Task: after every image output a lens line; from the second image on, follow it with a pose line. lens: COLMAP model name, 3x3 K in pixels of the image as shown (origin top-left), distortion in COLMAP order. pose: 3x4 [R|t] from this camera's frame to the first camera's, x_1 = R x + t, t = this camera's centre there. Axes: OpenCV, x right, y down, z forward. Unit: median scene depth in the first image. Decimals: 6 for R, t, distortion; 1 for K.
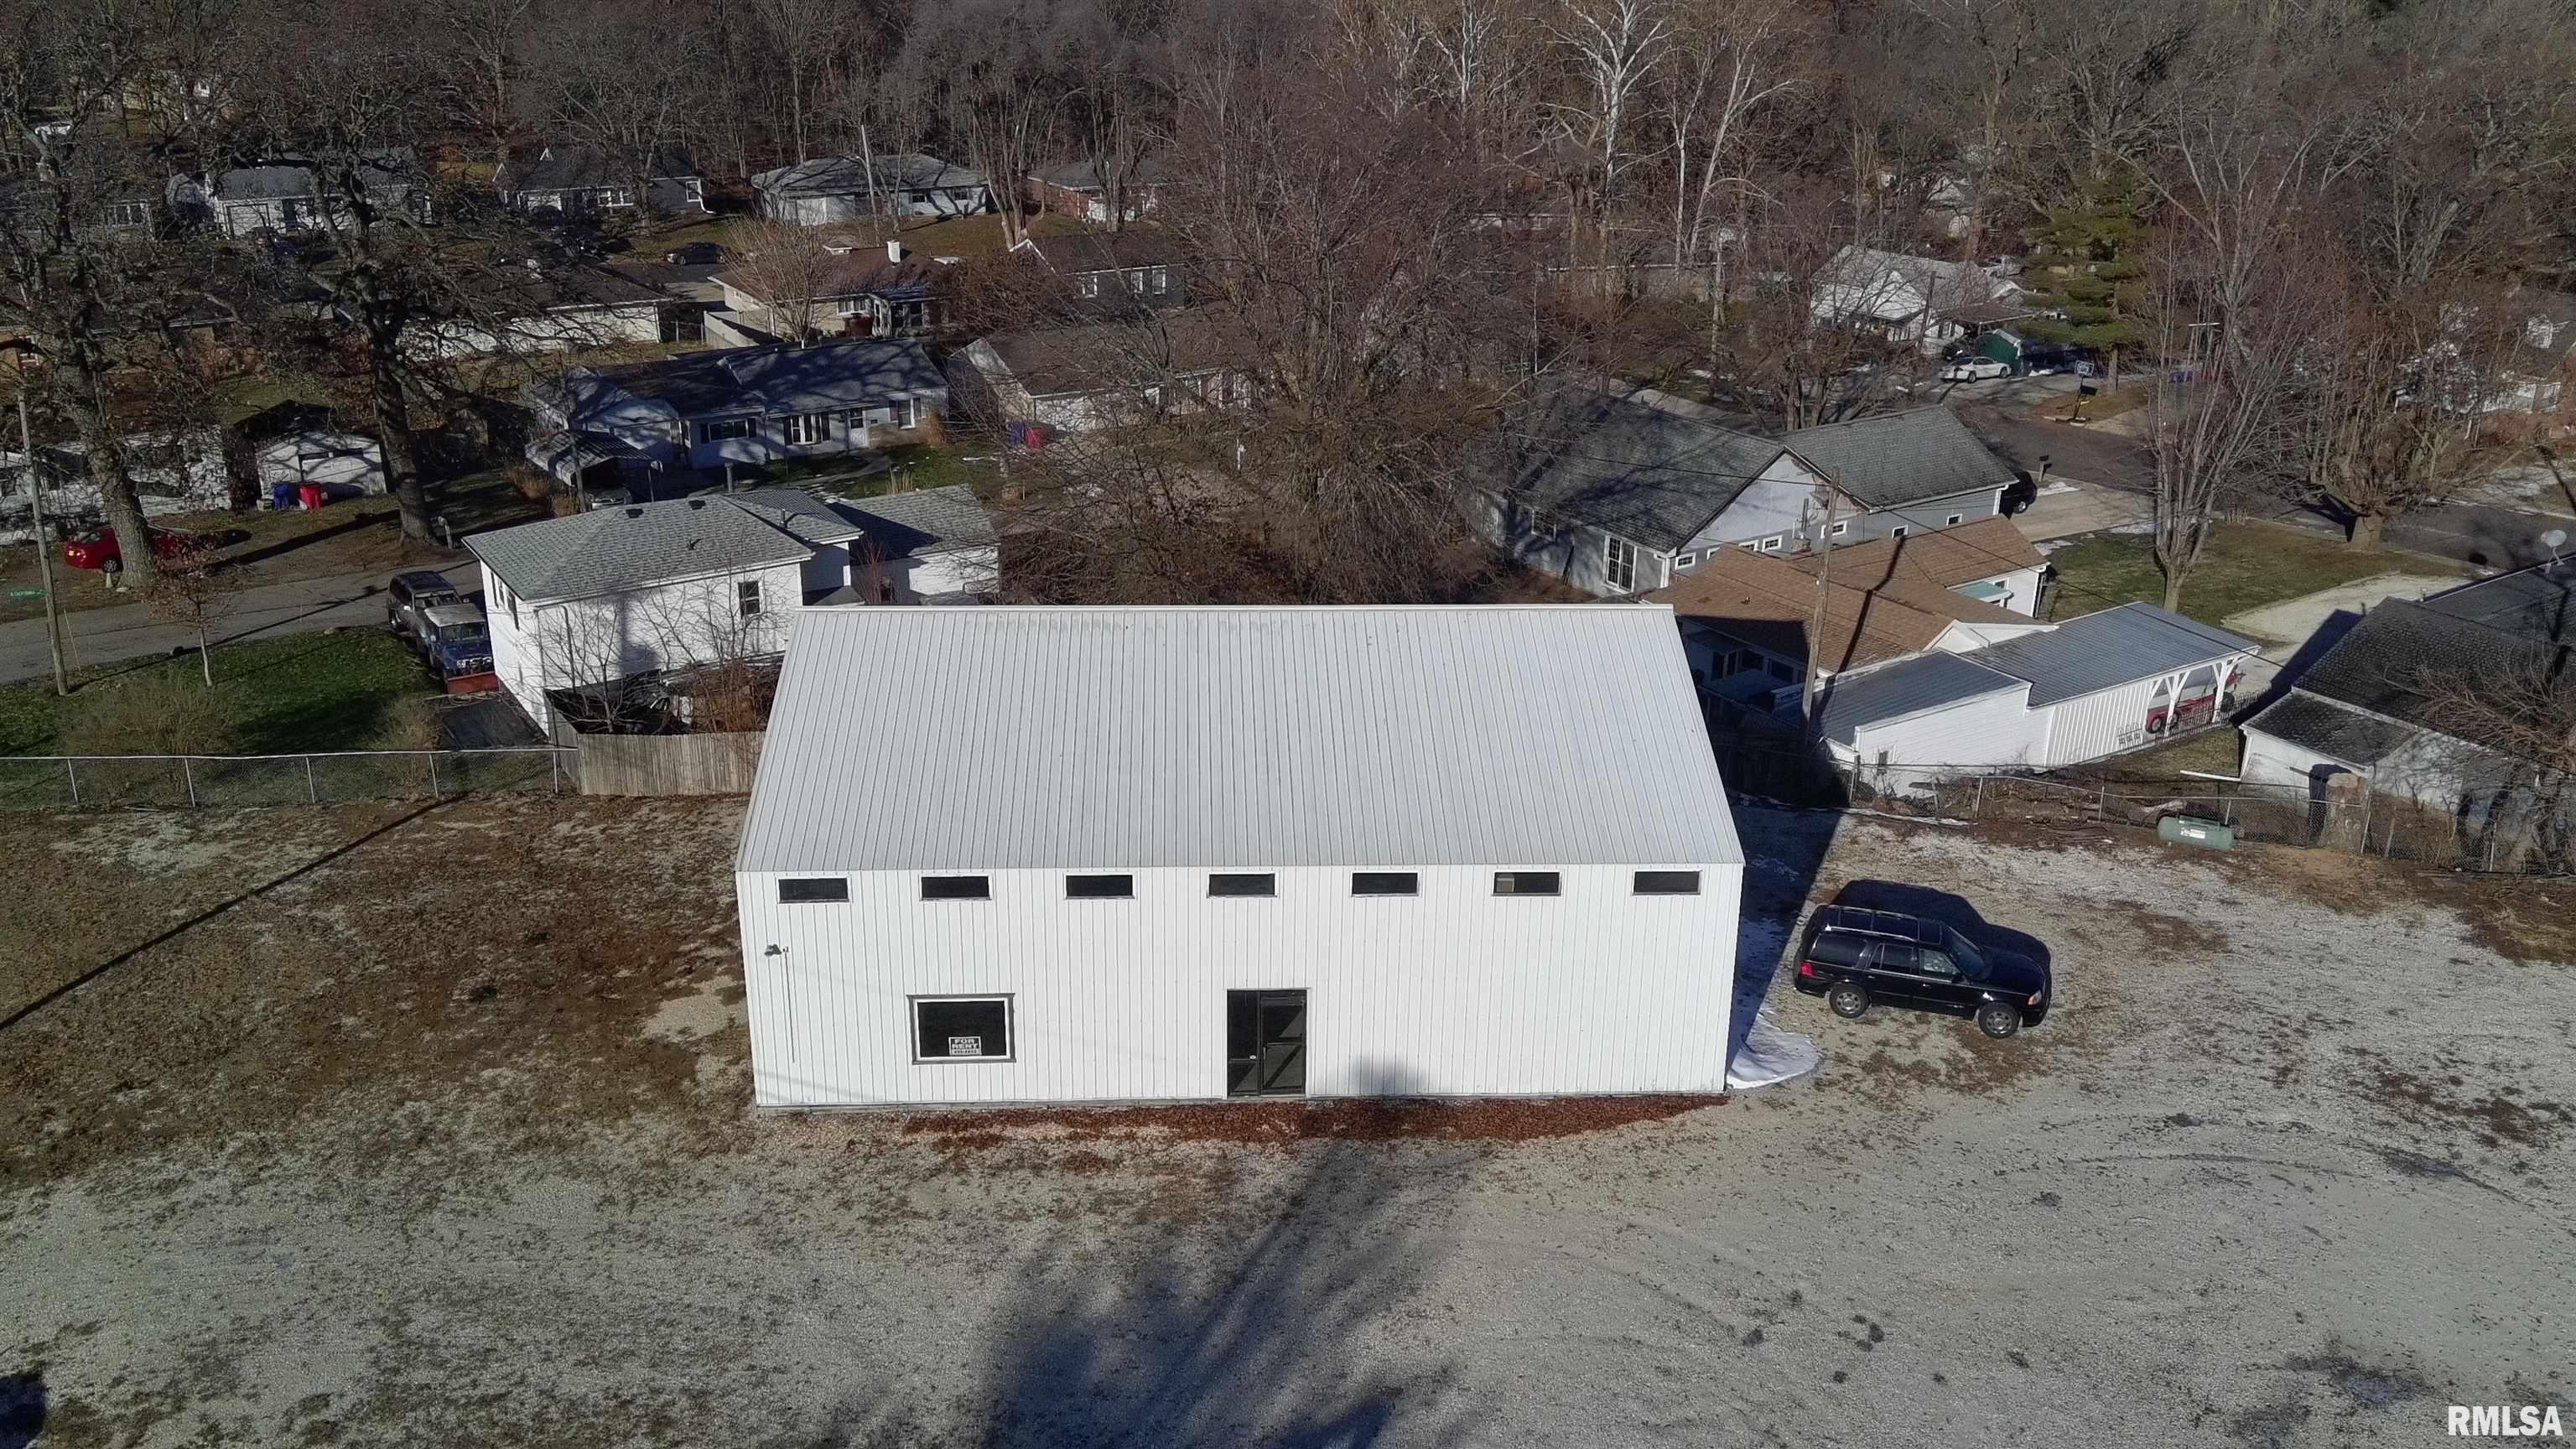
lens RADIAL K [[2115.9, 0, 1297.1], [0, 2115.9, 709.8], [0, 0, 1]] dist [0.141472, -0.221428]
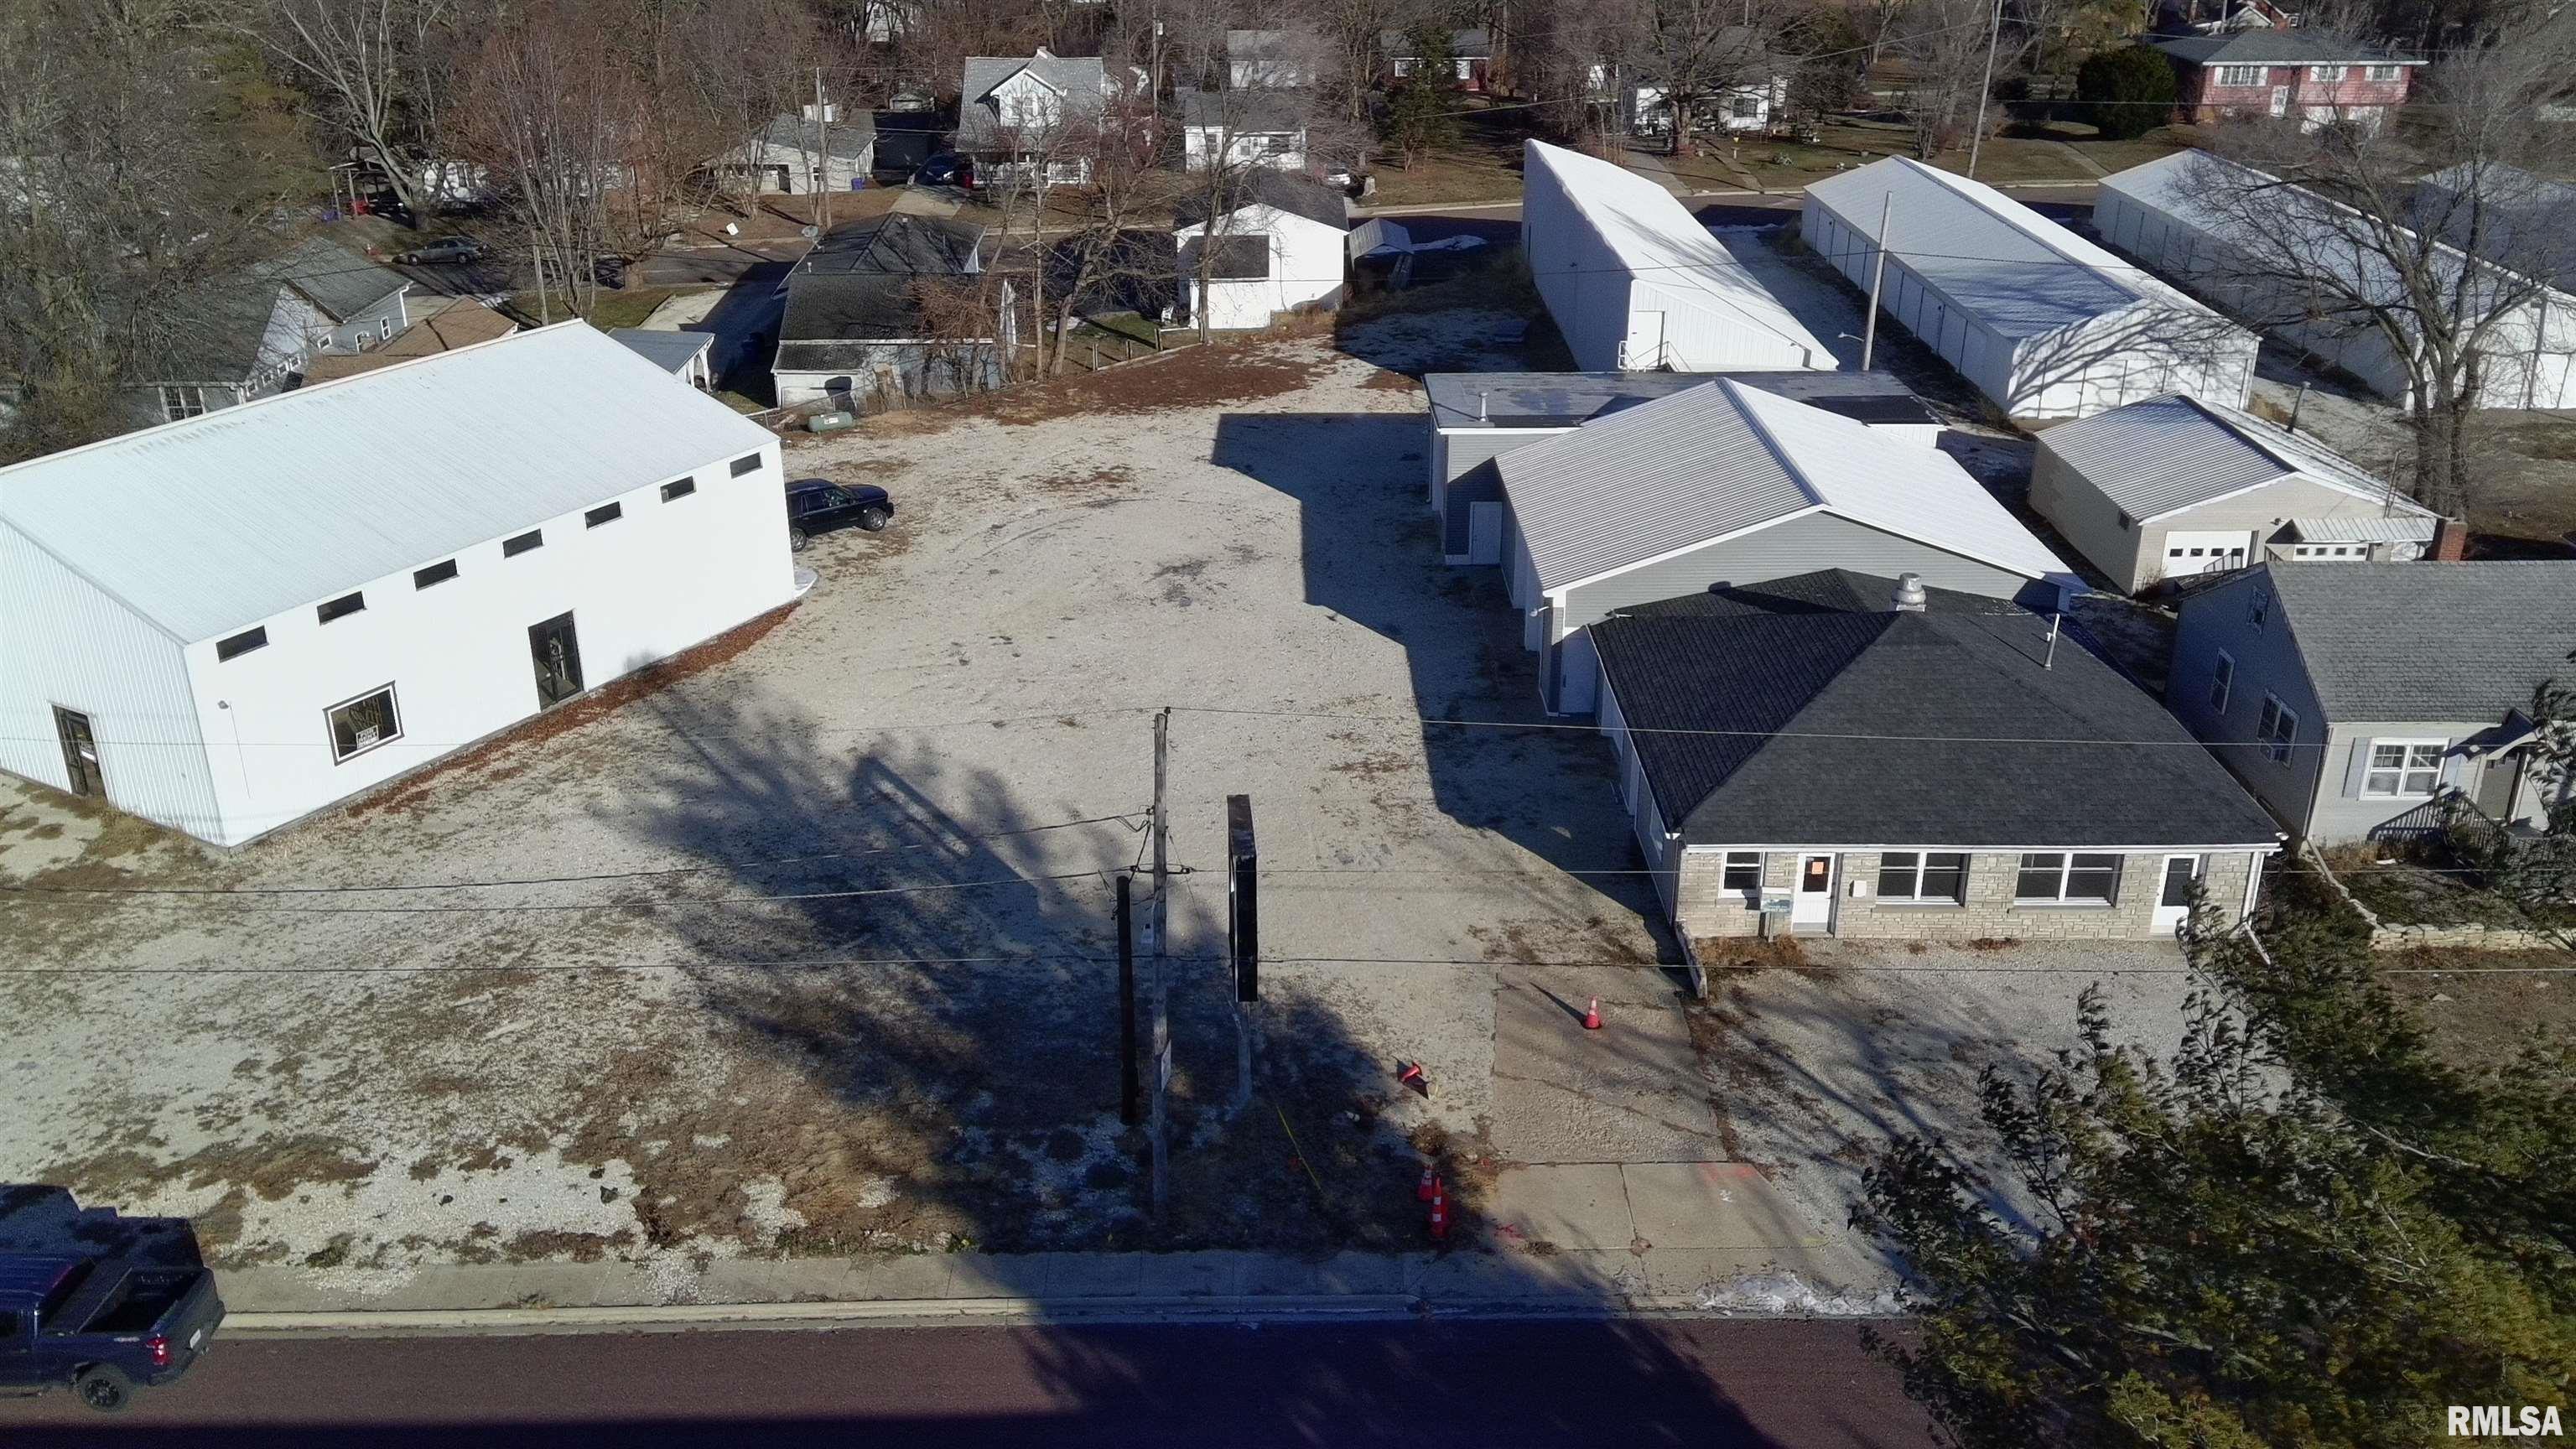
lens RADIAL K [[2115.9, 0, 1297.1], [0, 2115.9, 709.8], [0, 0, 1]] dist [0.141472, -0.221428]
pose [[0.535465, -0.349808, 0.768708, -0.835792], [0.315090, 0.927217, 0.202455, 0.057537], [-0.783579, 0.133805, 0.606713, -0.207827]]
